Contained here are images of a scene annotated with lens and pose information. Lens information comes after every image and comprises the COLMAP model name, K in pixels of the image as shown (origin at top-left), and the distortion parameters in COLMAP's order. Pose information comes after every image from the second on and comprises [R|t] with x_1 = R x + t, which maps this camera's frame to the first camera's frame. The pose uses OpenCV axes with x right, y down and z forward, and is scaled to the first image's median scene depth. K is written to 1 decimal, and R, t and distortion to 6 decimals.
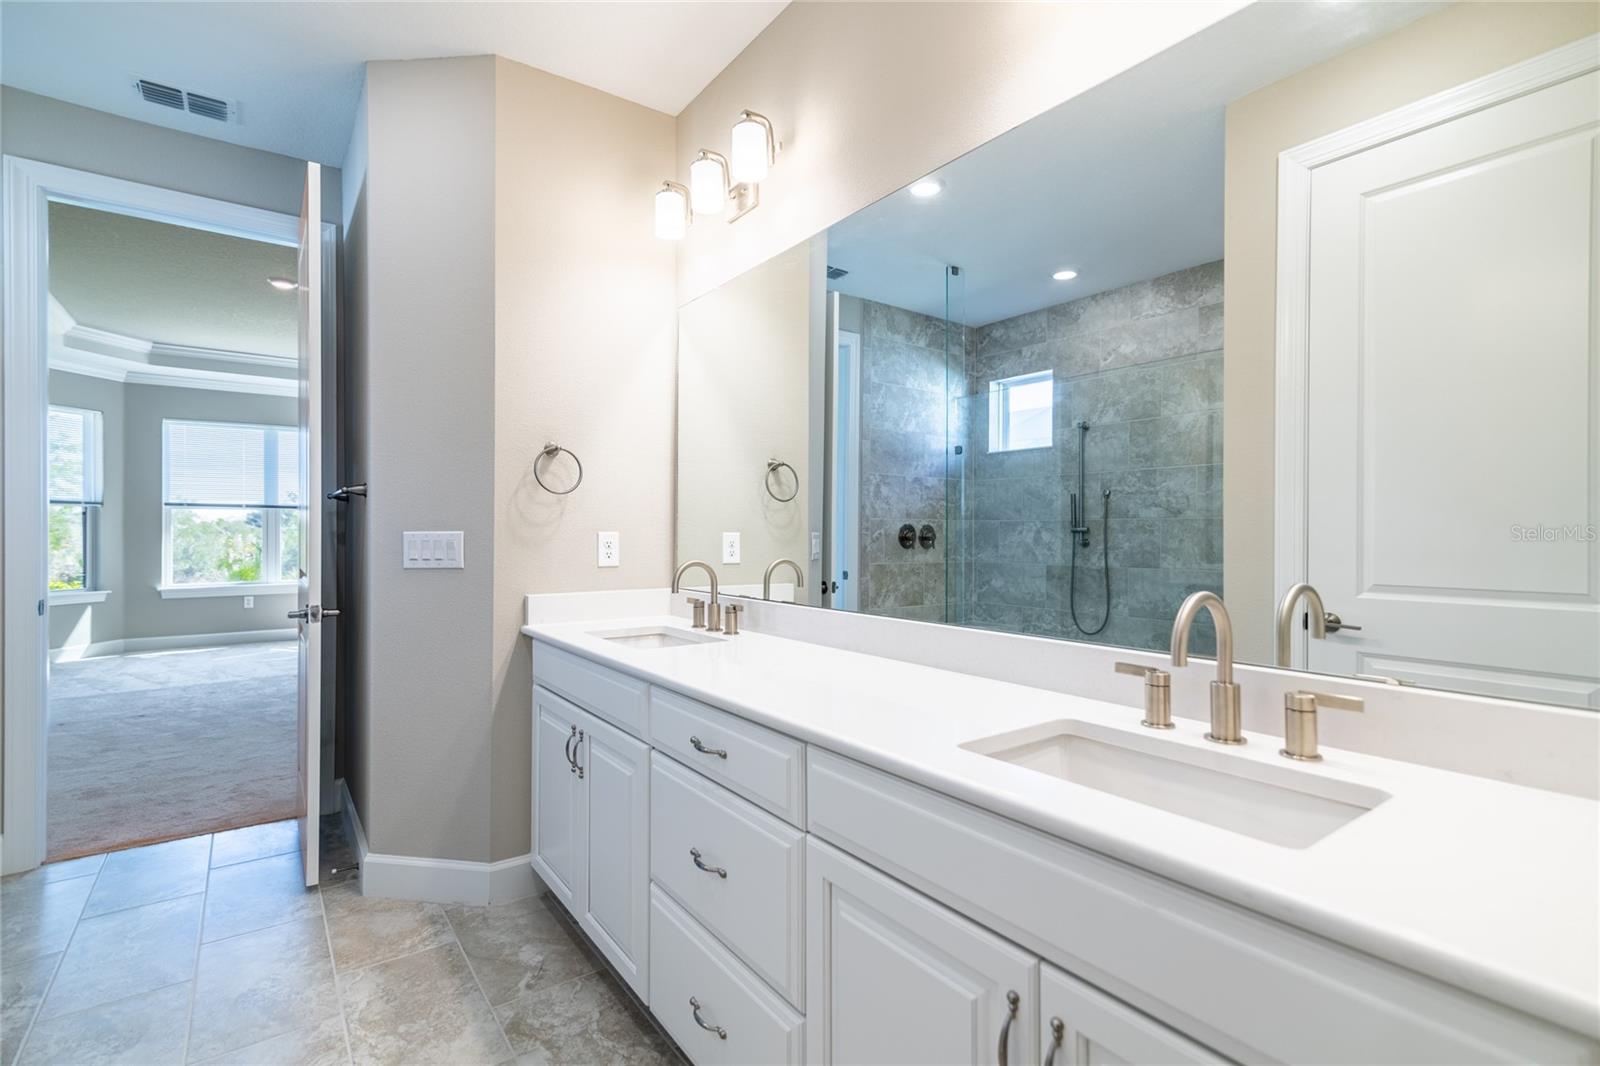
lens RADIAL K [[744.5, 0, 799.5], [0, 744.5, 535.8], [0, 0, 1]] dist [-0.001902, -0.000413]
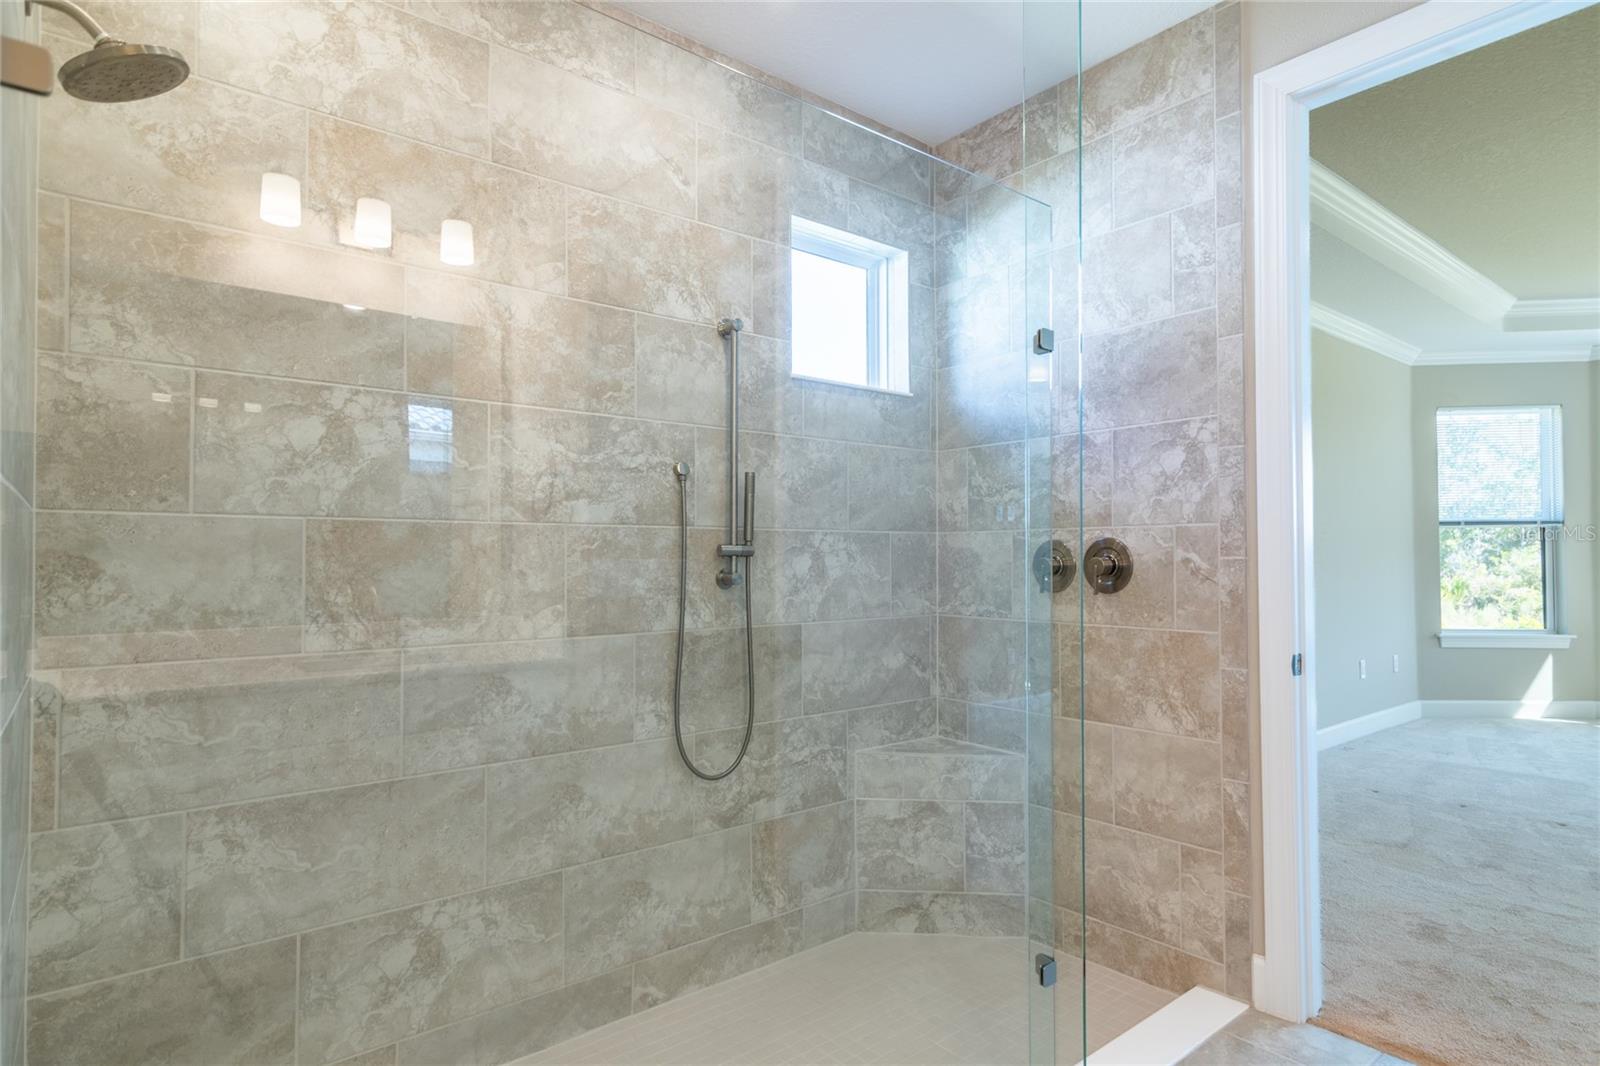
lens RADIAL K [[878.9, 0, 800.7], [0, 878.9, 549.4], [0, 0, 1]] dist [-0.000280, 0.000483]
pose [[0.051512, -0.016000, -0.998544, -0.060977], [0.001587, 0.999872, -0.015939, -0.001827], [0.998671, -0.000764, 0.051531, 0.155524]]
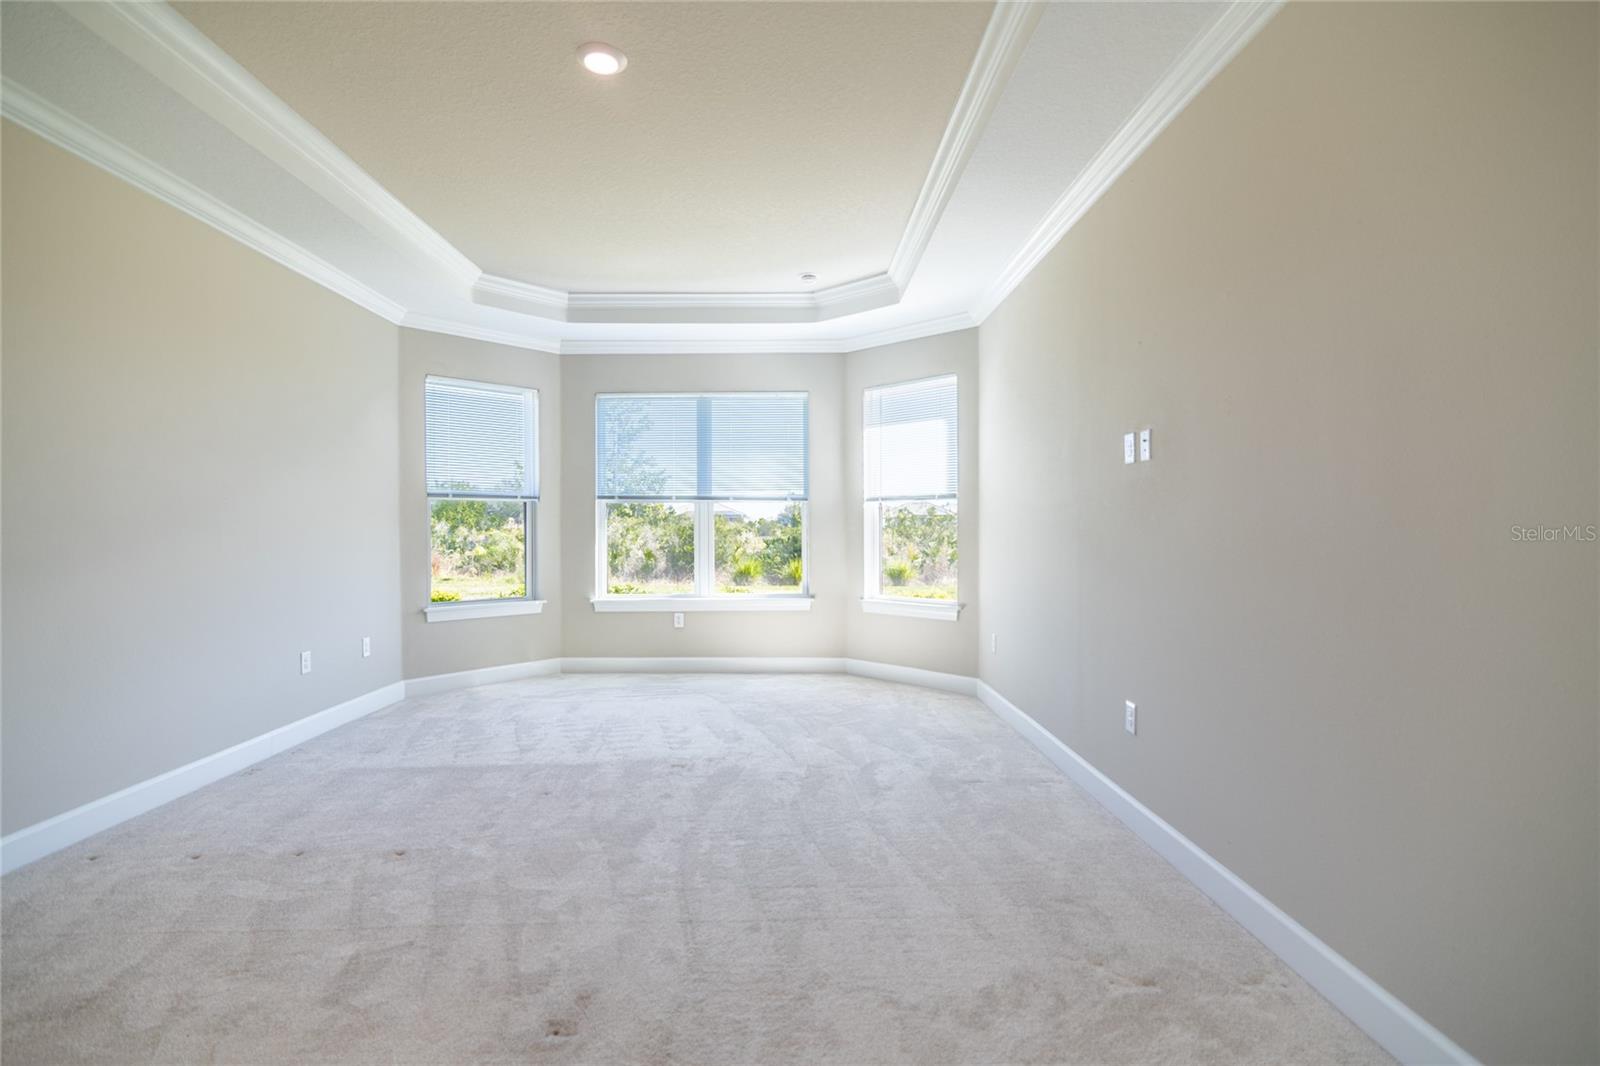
lens RADIAL K [[744.5, 0, 799.1], [0, 744.5, 532.0], [0, 0, 1]] dist [-0.001902, -0.000413]
pose [[0.816355, -0.002200, -0.577546, -0.205807], [0.002276, 0.999997, -0.000592, -0.003321], [0.577546, -0.000831, 0.816358, 0.483220]]
